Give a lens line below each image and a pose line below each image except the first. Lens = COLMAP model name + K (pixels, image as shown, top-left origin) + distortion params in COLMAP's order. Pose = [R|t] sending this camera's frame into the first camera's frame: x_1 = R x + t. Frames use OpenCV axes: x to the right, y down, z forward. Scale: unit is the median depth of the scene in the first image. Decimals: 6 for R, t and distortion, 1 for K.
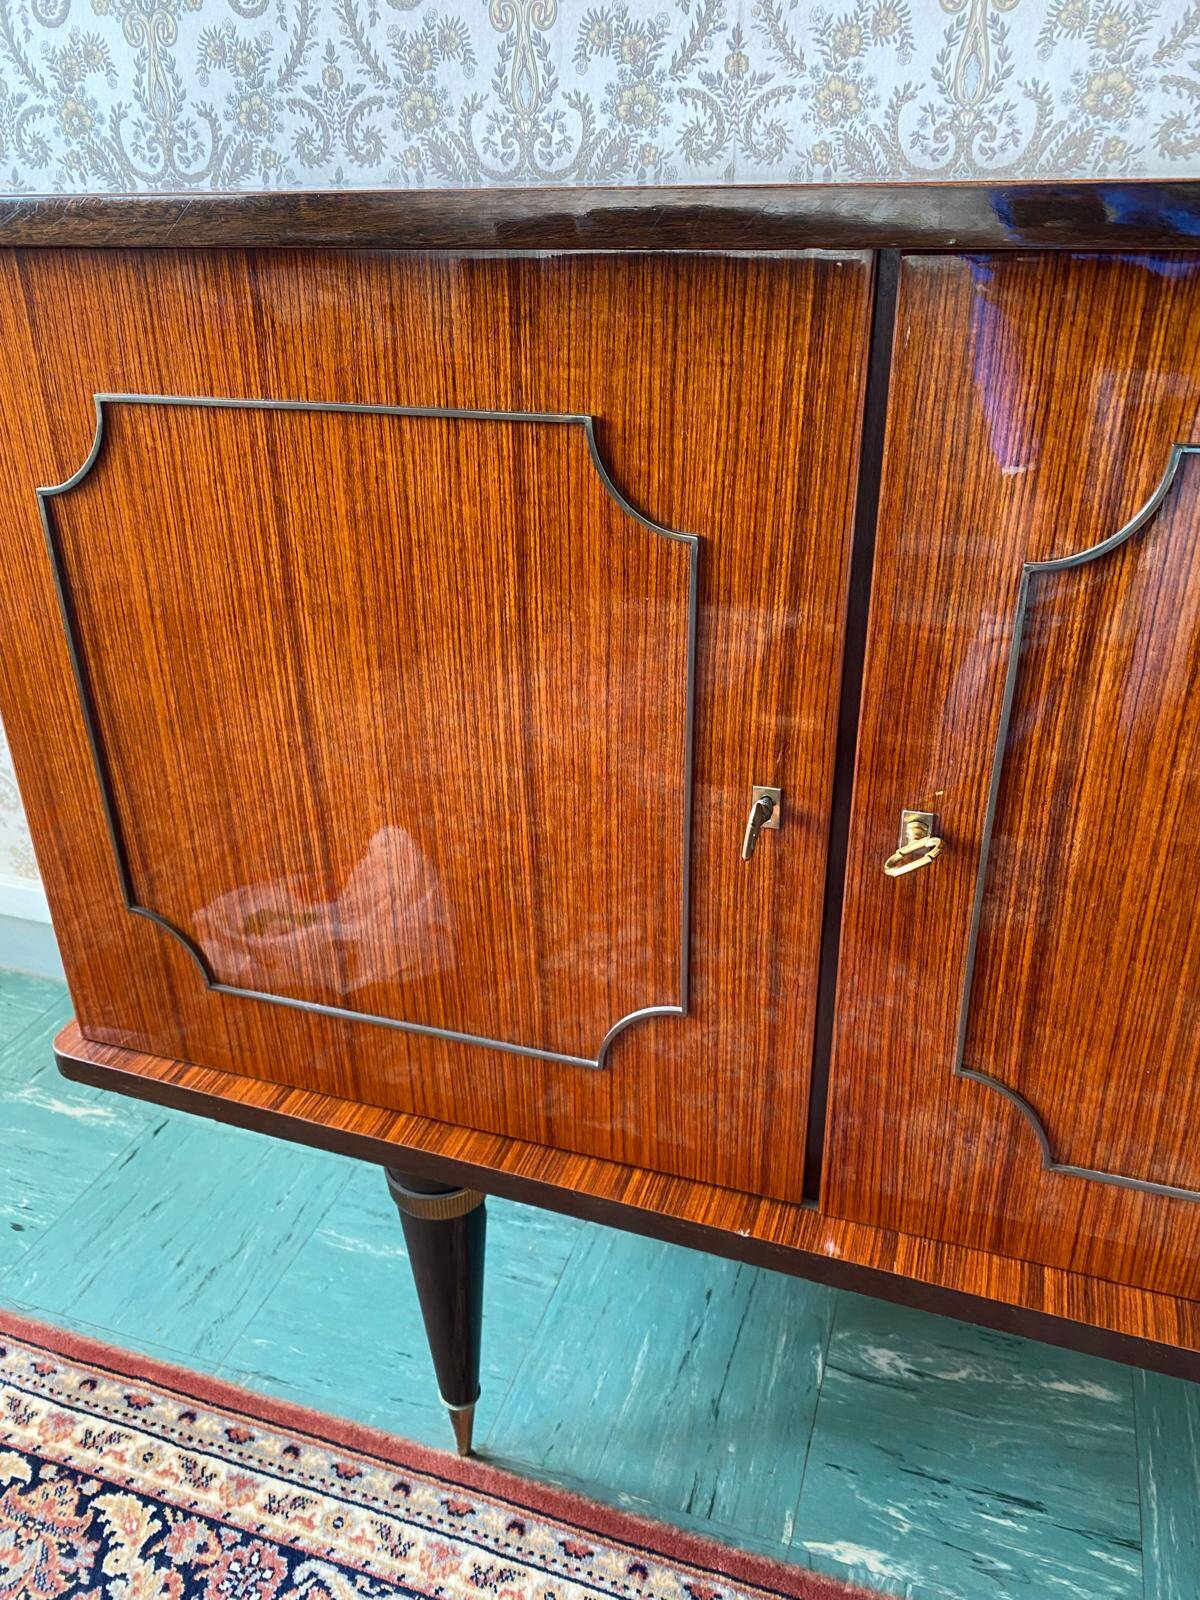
lens RADIAL K [[1224.6, 0, 598.9], [0, 1224.6, 783.9], [0, 0, 1]] dist [0.010494, -0.009130]
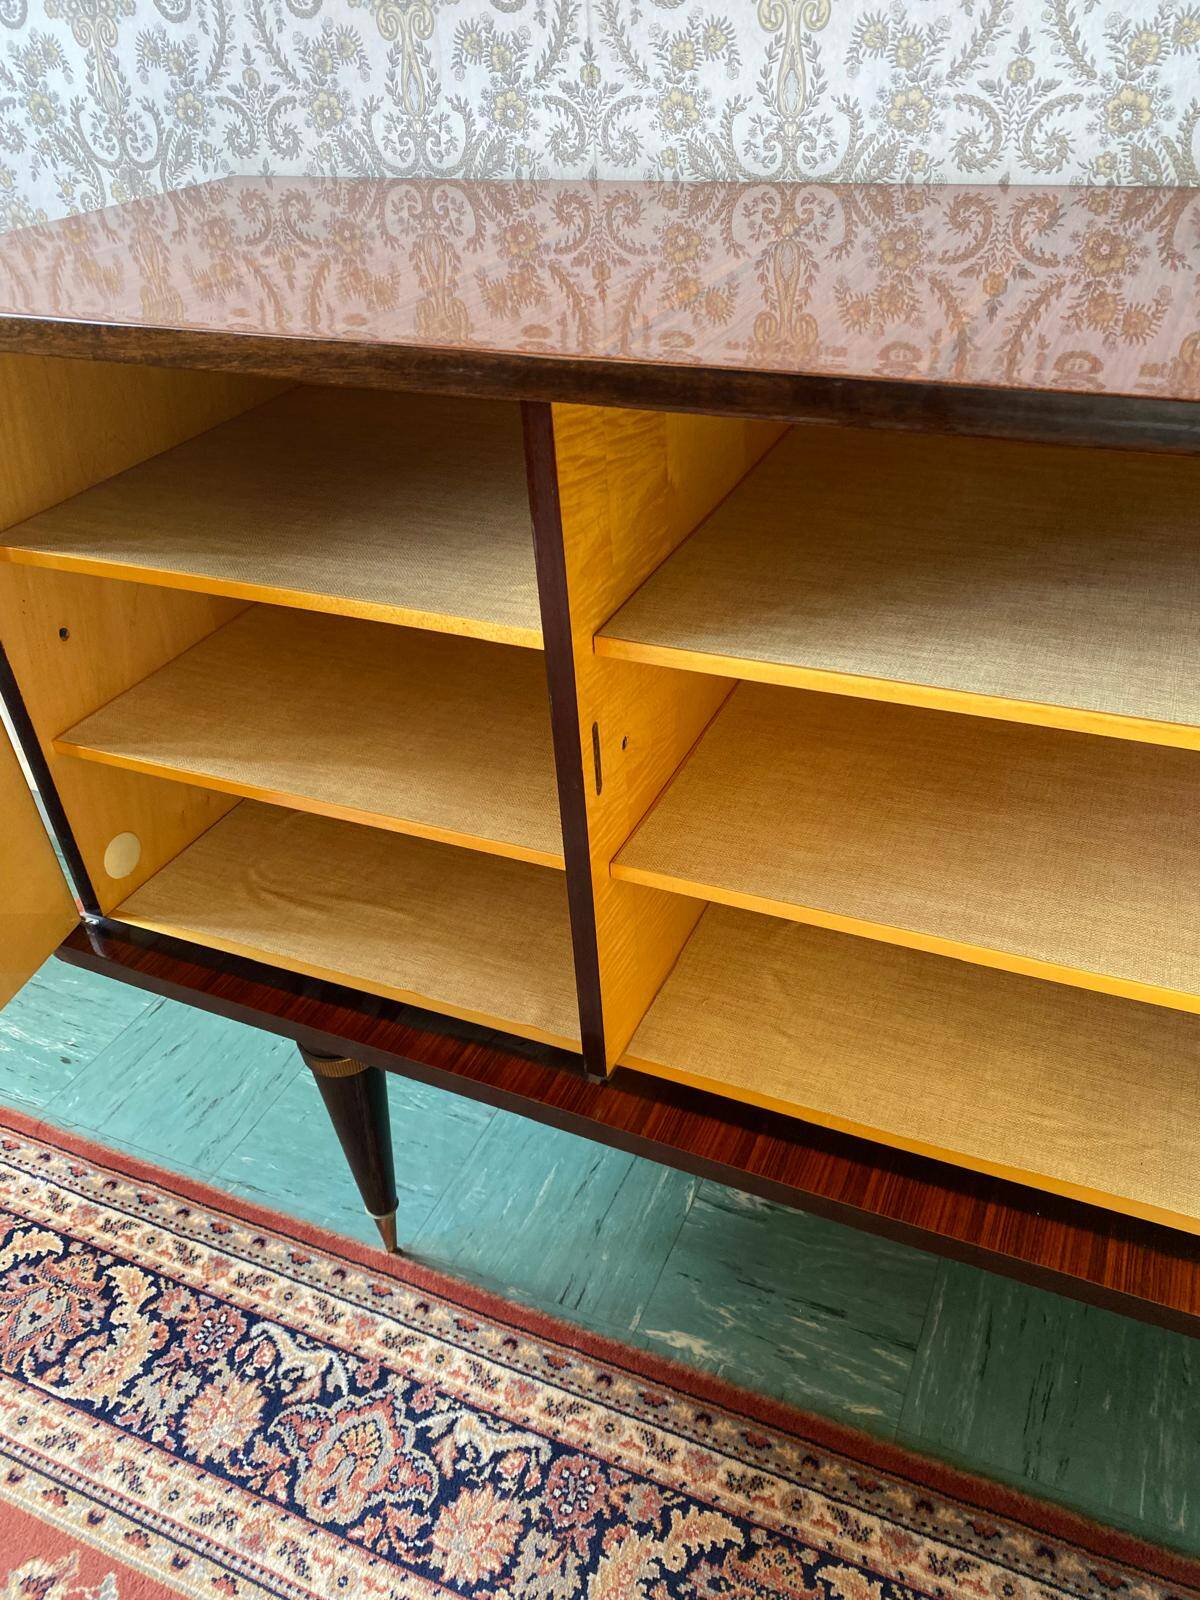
lens RADIAL K [[1224.0, 0, 623.7], [0, 1224.0, 798.8], [0, 0, 1]] dist [0.008102, -0.001606]
pose [[0.996076, 0.018159, -0.086621, 0.238021], [-0.005509, 0.989549, 0.144095, -0.101060], [0.088332, -0.143052, 0.985765, -0.161097]]
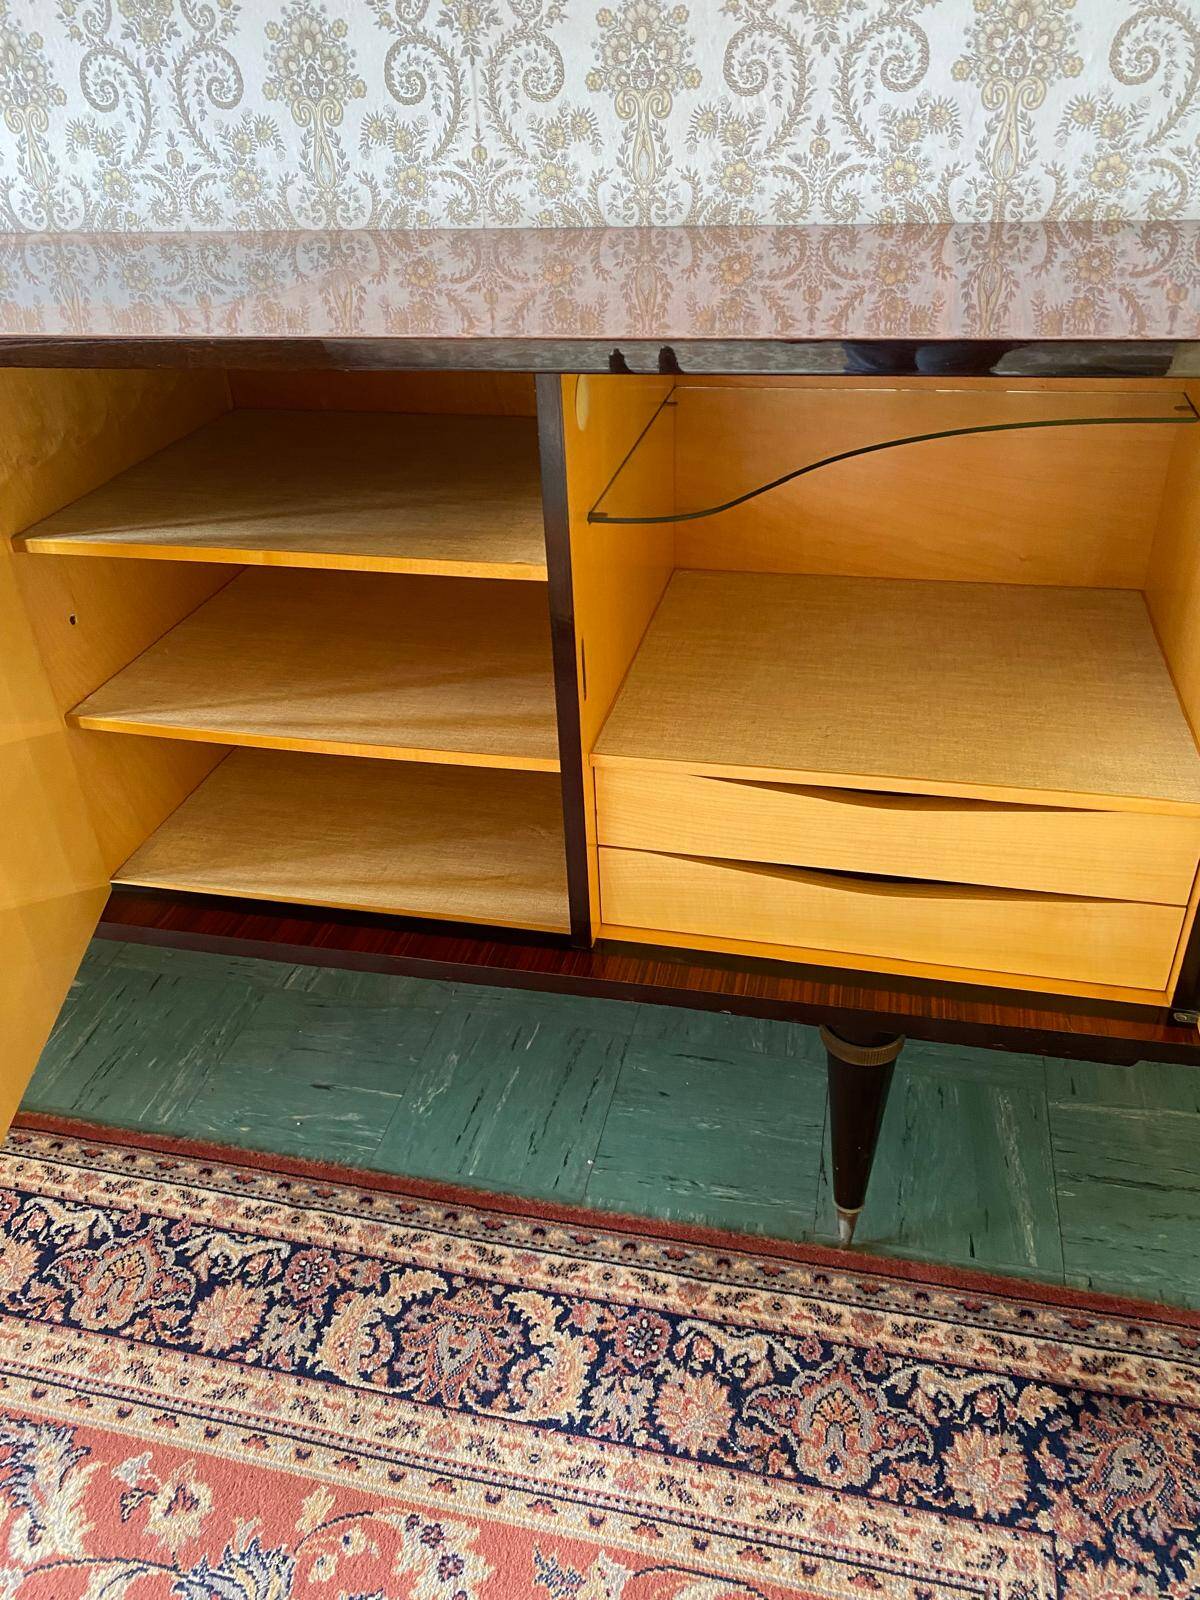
lens RADIAL K [[1214.9, 0, 590.7], [0, 1214.9, 775.9], [0, 0, 1]] dist [0.010902, -0.011043]
pose [[0.995108, -0.071589, 0.068075, 1.100439], [0.065282, 0.993731, 0.090753, 0.131056], [-0.074145, -0.085865, 0.993544, -0.700566]]
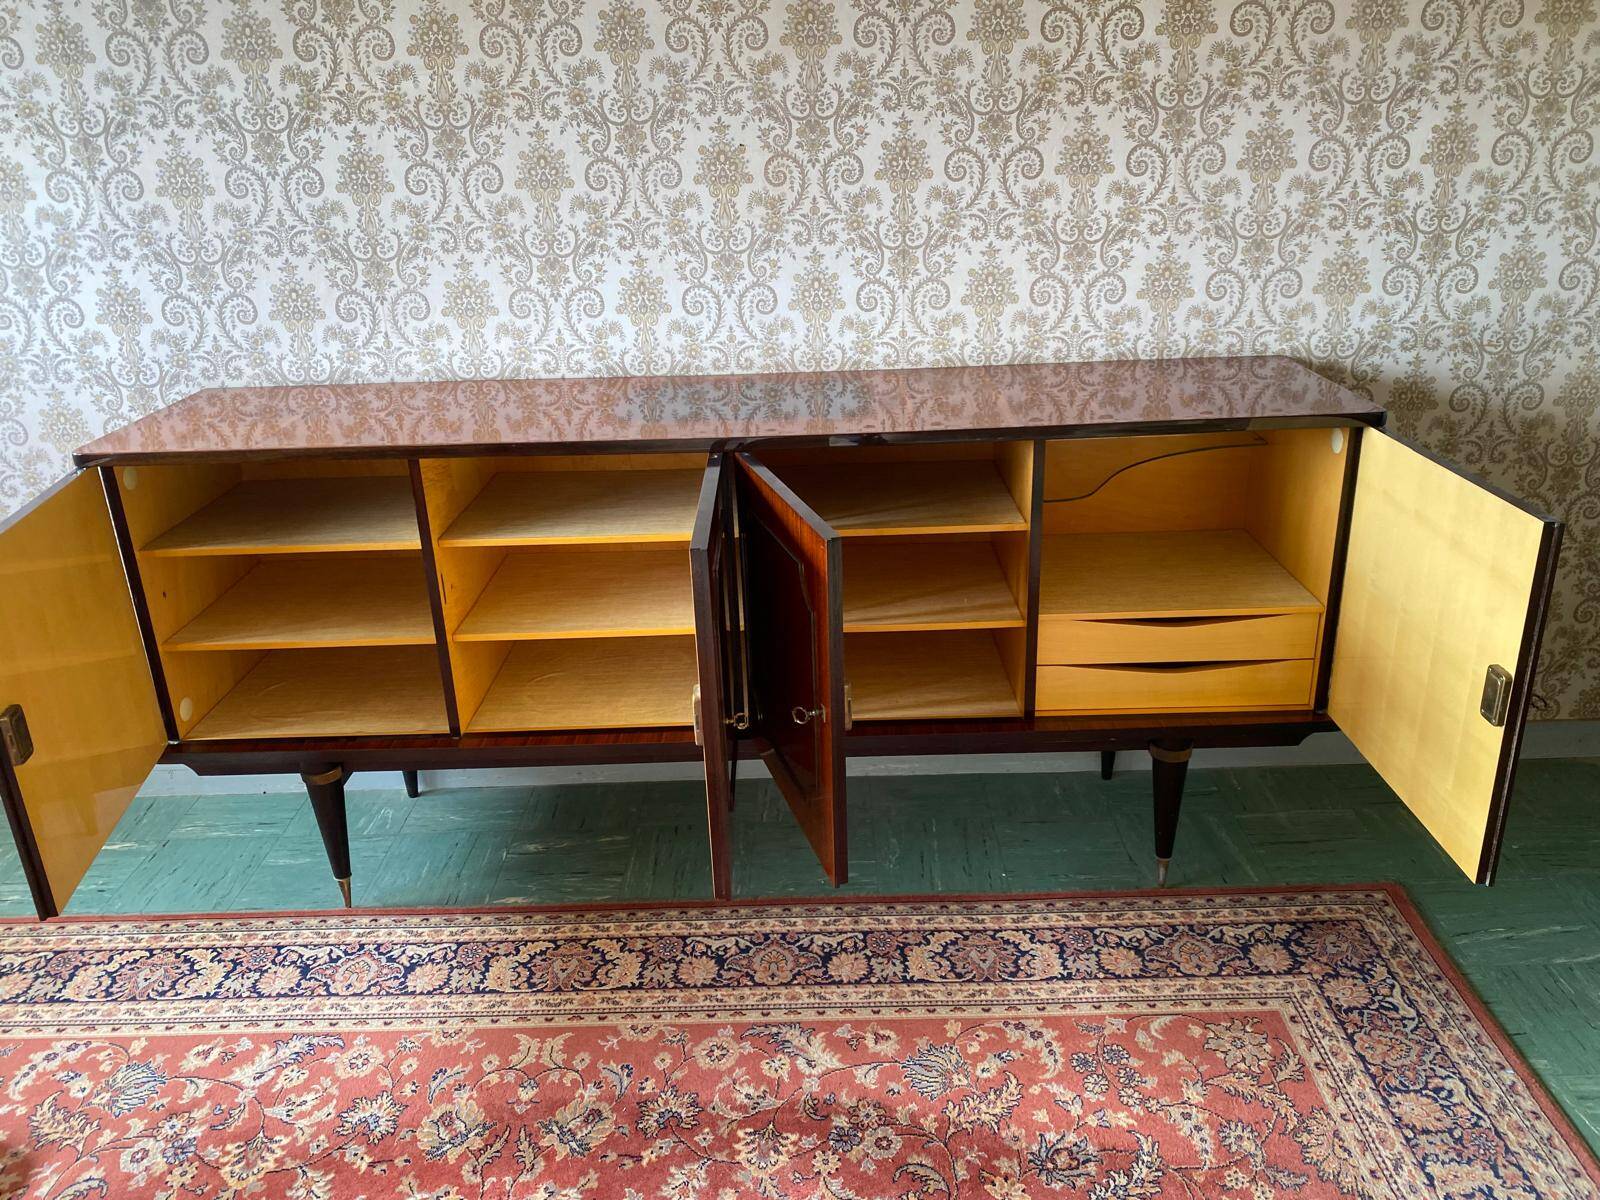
lens RADIAL K [[1214.9, 0, 800.3], [0, 1214.9, 585.1], [0, 0, 1]] dist [0.010902, -0.011043]
pose [[0.947729, -0.129246, 0.291727, 0.117265], [0.157326, 0.984707, -0.074841, 0.254764], [-0.277593, 0.116825, 0.953569, -1.629456]]
